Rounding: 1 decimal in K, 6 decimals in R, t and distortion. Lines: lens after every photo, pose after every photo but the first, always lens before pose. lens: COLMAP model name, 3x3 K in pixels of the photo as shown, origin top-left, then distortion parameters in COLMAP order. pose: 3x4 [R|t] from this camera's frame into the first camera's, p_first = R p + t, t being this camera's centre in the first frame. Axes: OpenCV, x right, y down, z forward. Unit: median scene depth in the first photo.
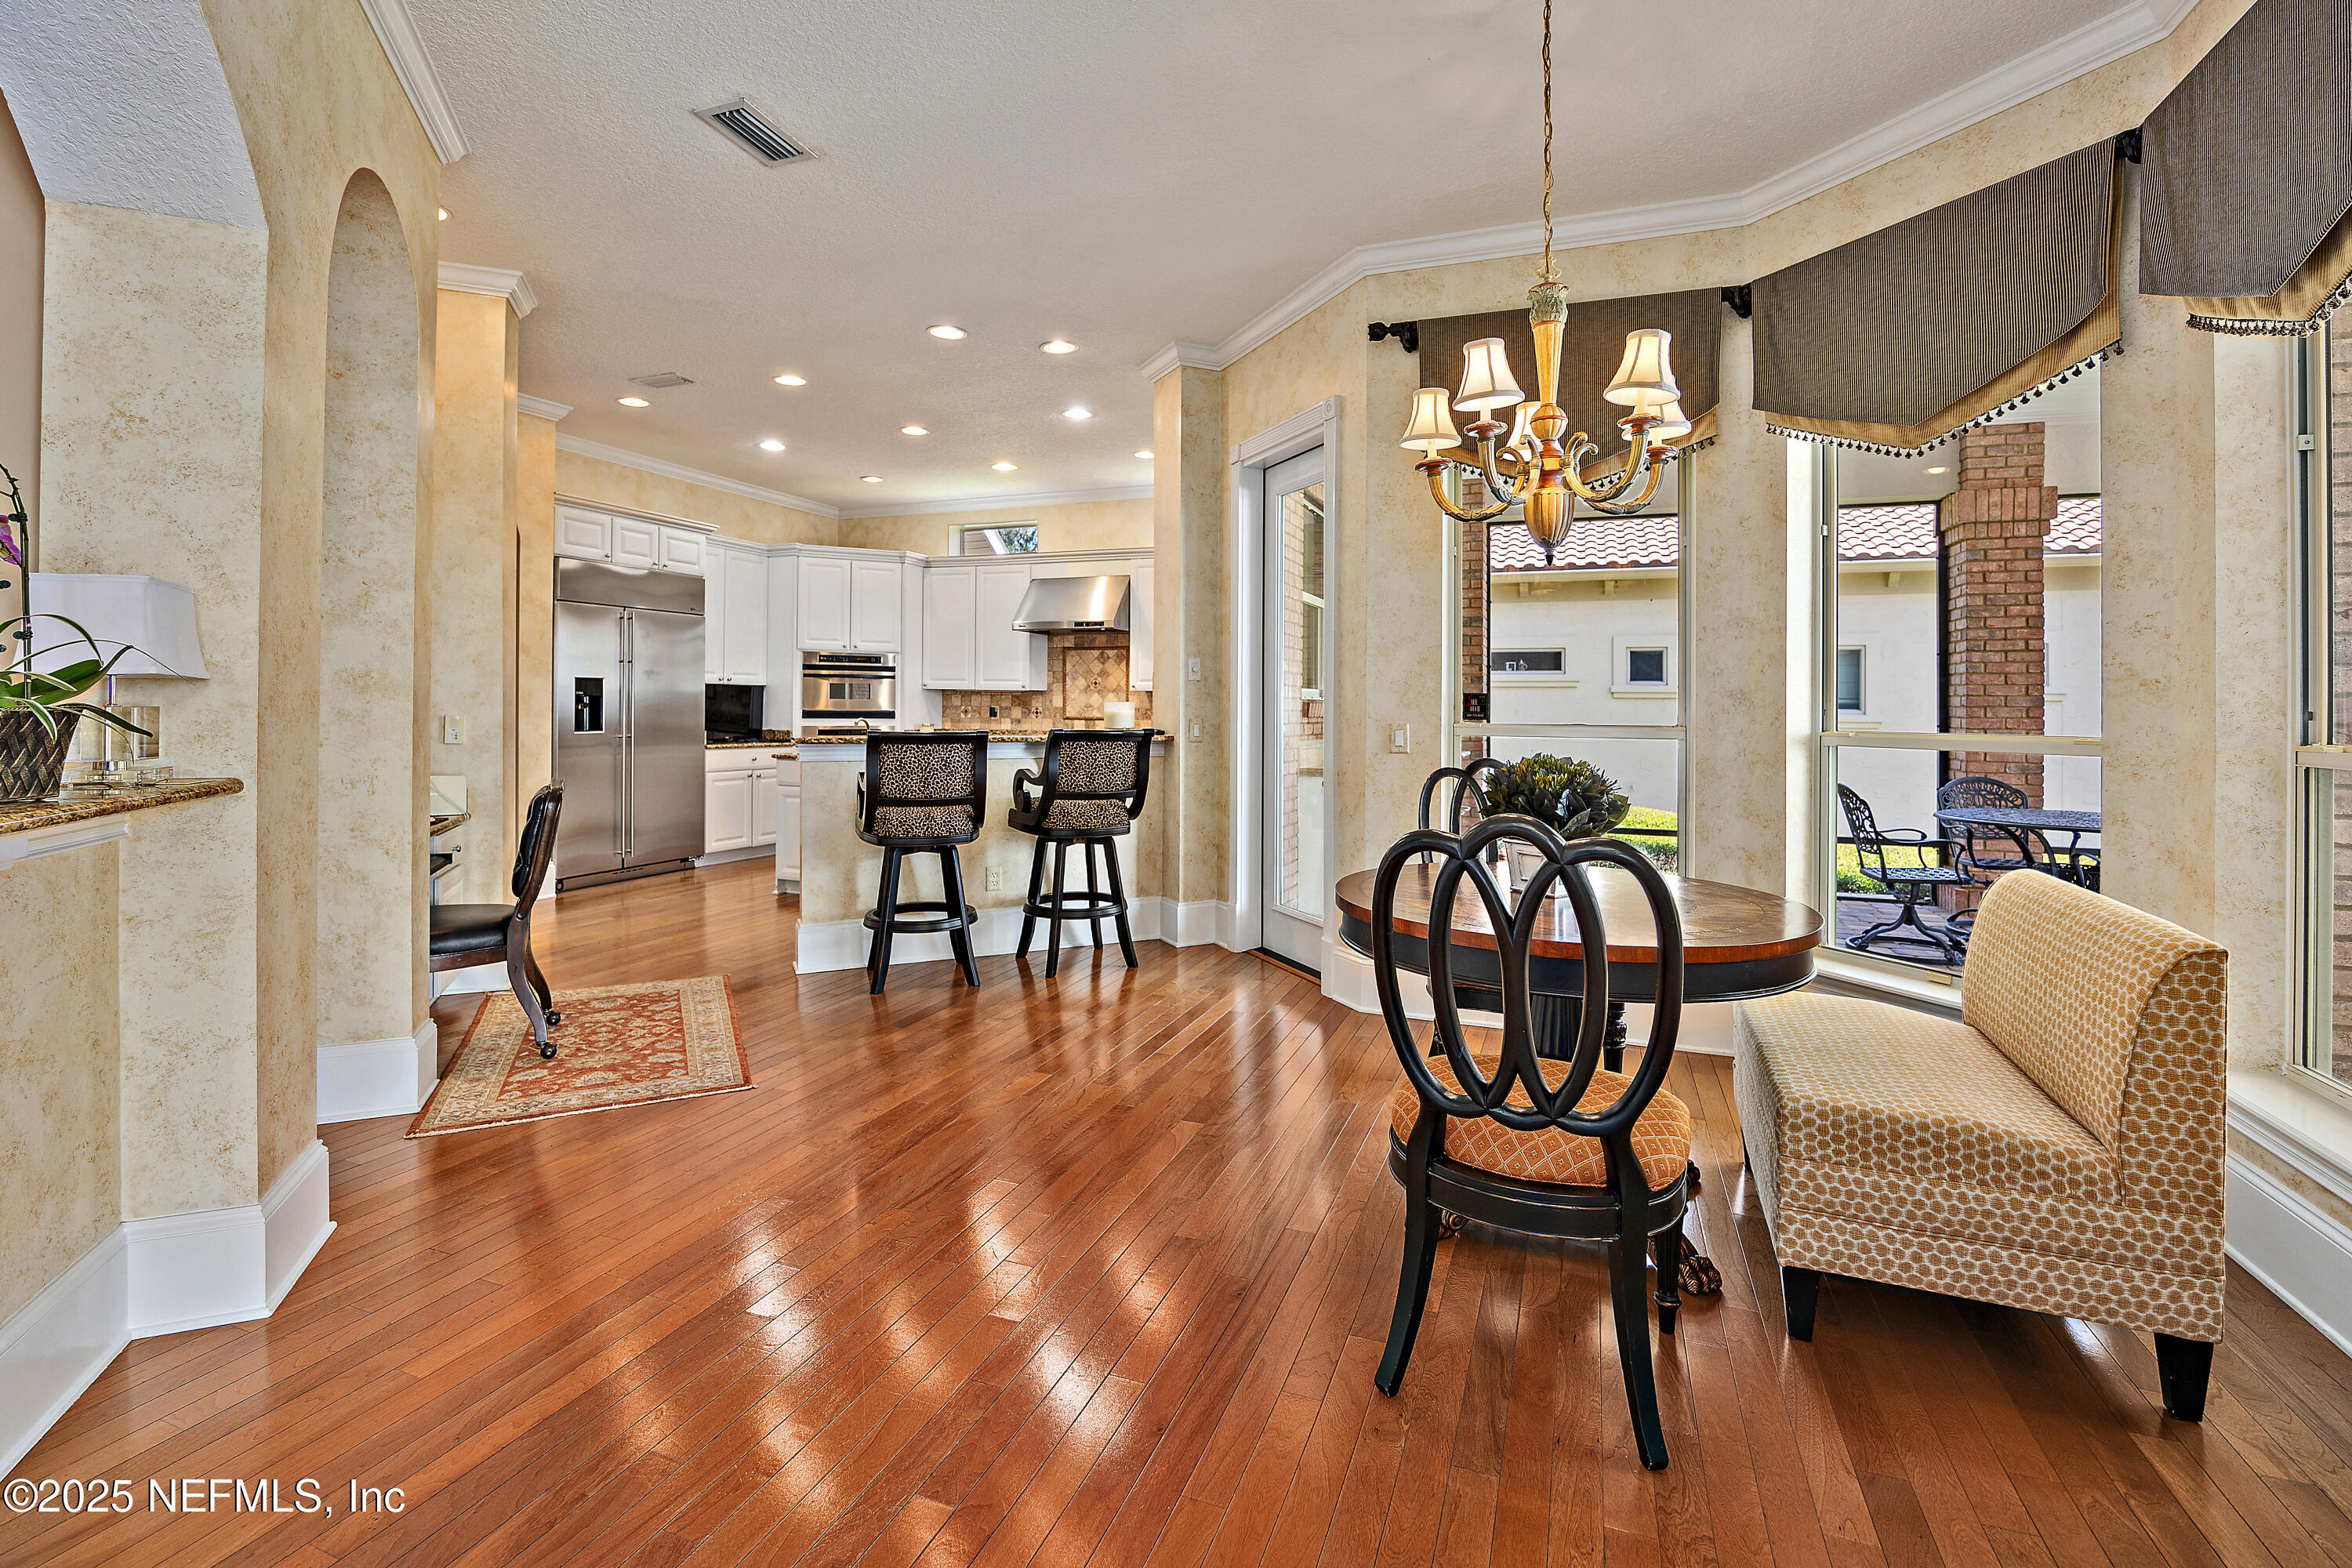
lens RADIAL K [[1098.3, 0, 1190.3], [0, 1098.3, 713.6], [0, 0, 1]] dist [-0.020184, 0.003766]
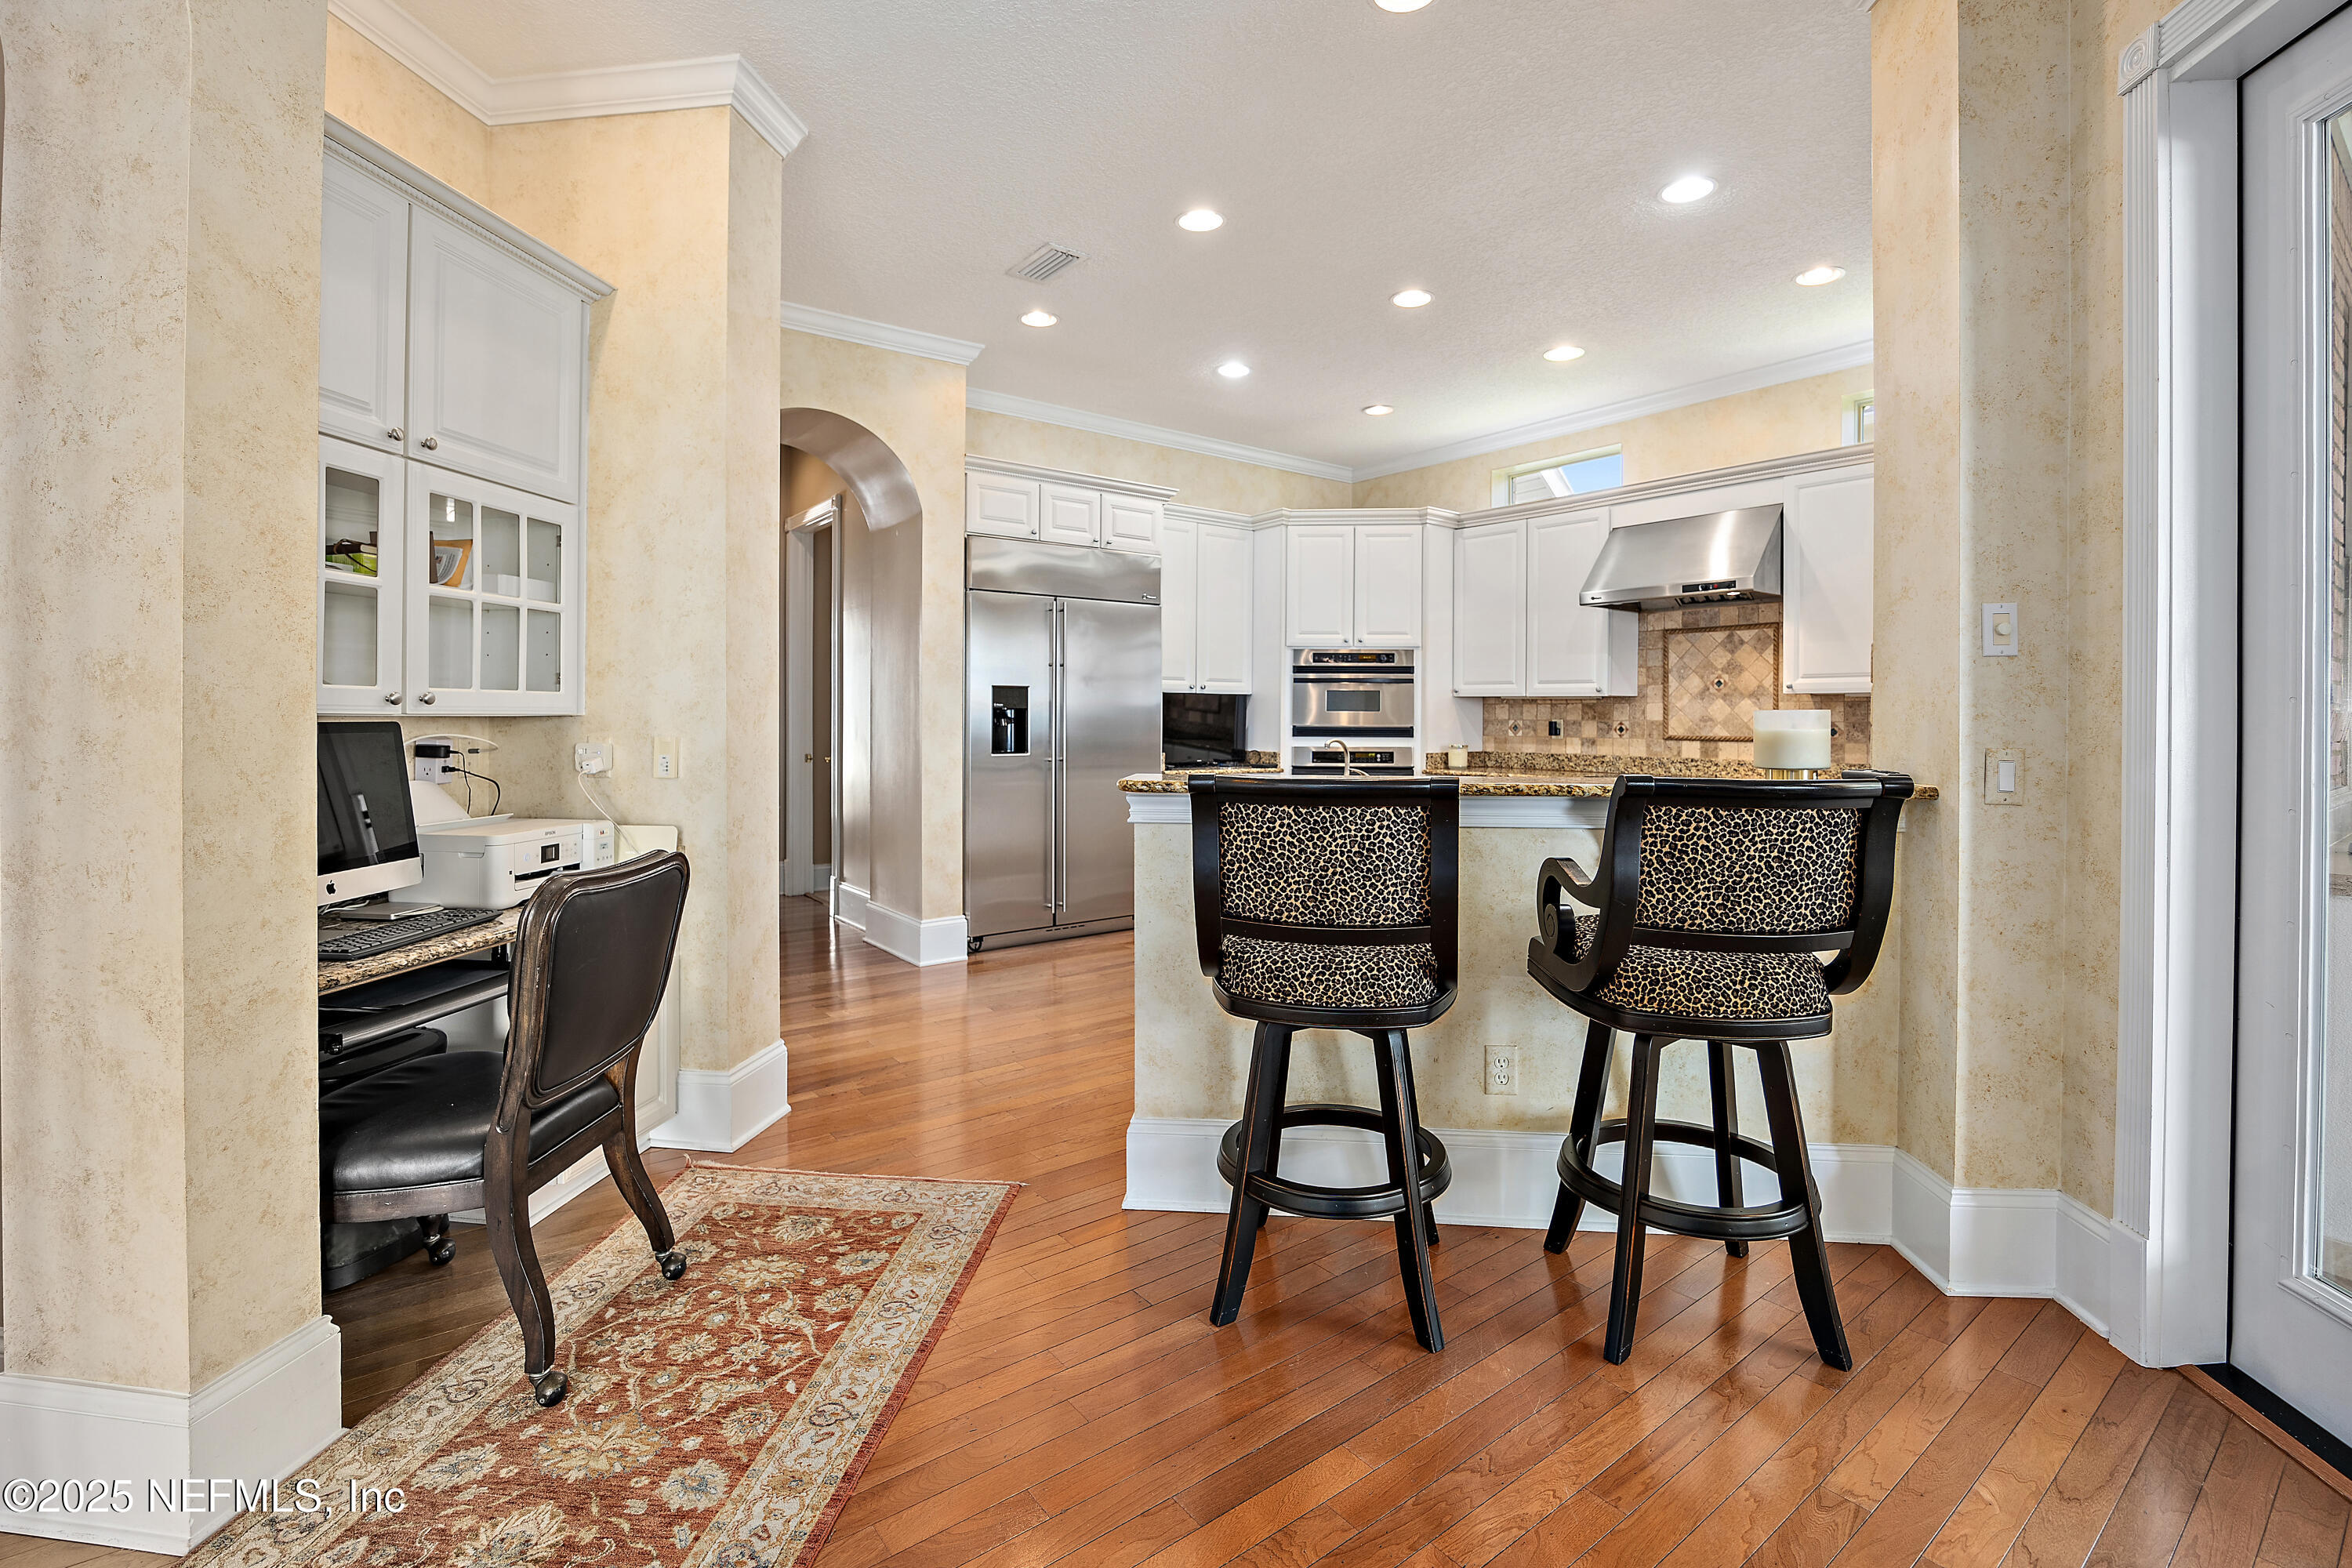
lens RADIAL K [[1098.3, 0, 1151.0], [0, 1098.3, 732.3], [0, 0, 1]] dist [-0.020184, 0.003766]
pose [[0.848463, 0.002391, -0.529249, -0.051055], [-0.000196, 0.999991, 0.004203, -0.003142], [0.529255, -0.003462, 0.848456, 0.482383]]
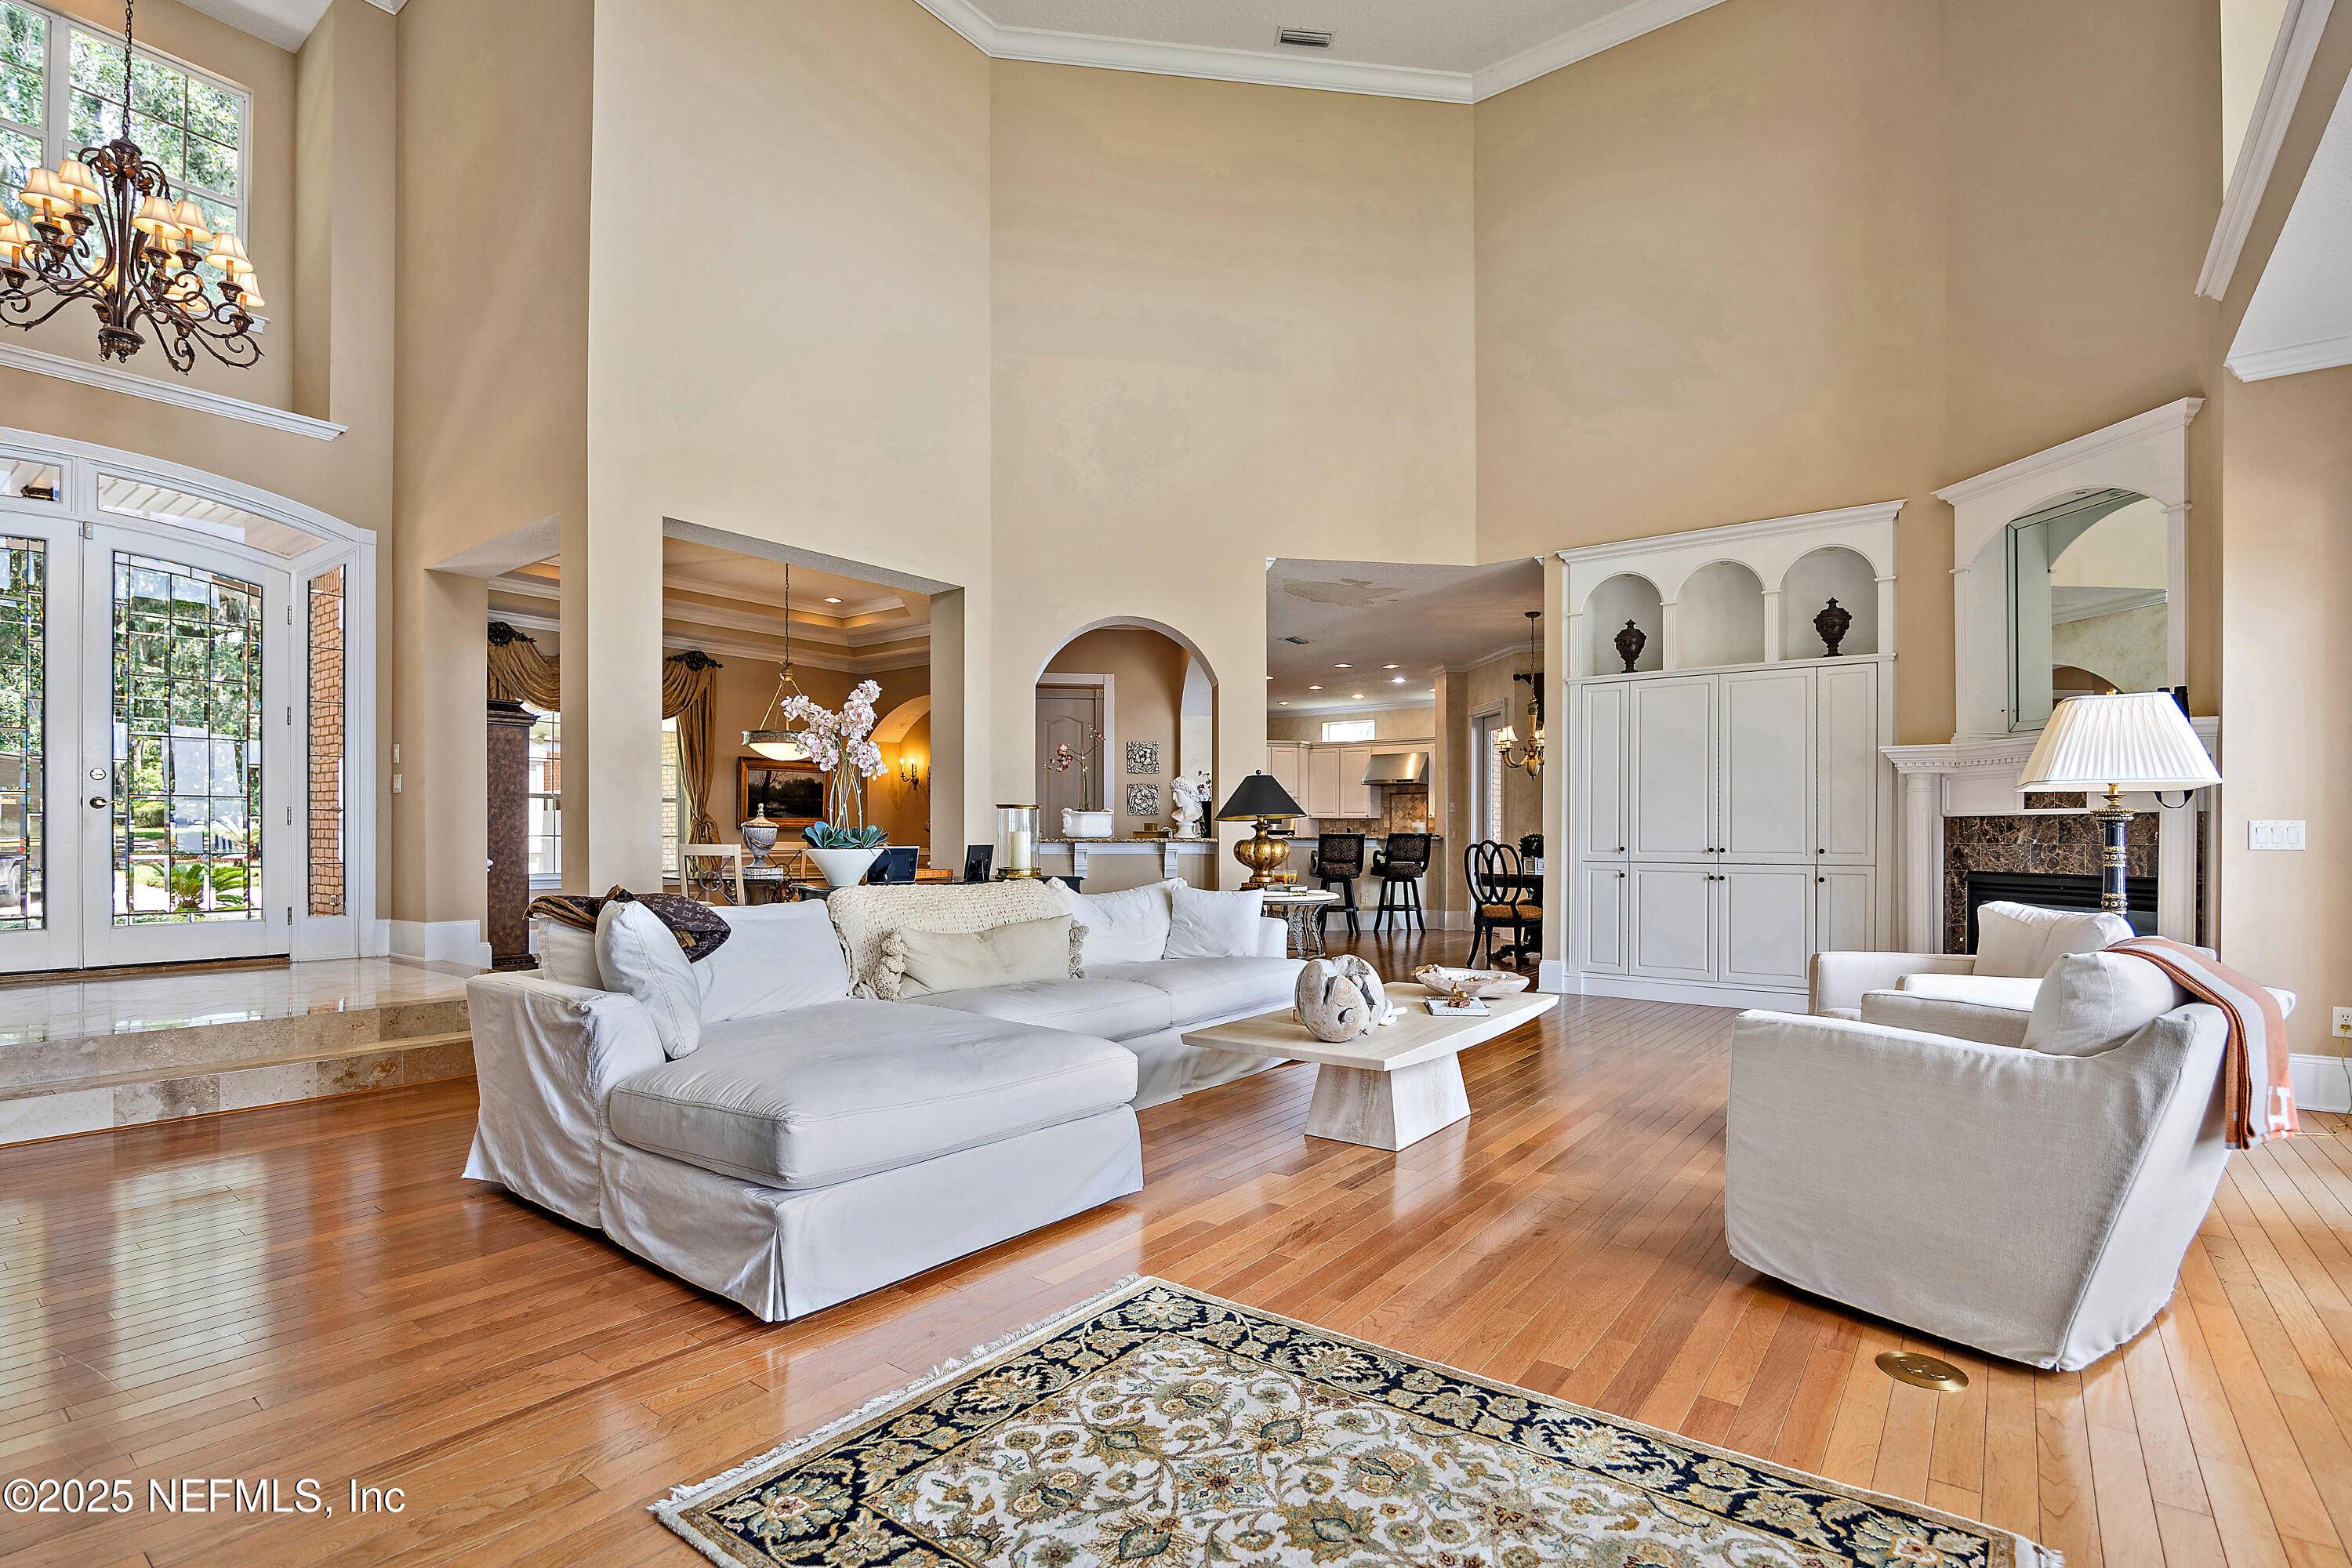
lens RADIAL K [[1098.3, 0, 1192.7], [0, 1098.3, 851.4], [0, 0, 1]] dist [-0.020184, 0.003766]
pose [[0.960168, -0.000700, -0.279423, 0.117812], [0.002395, 0.999981, 0.005725, 0.034804], [0.279413, -0.006167, 0.960151, -1.278368]]
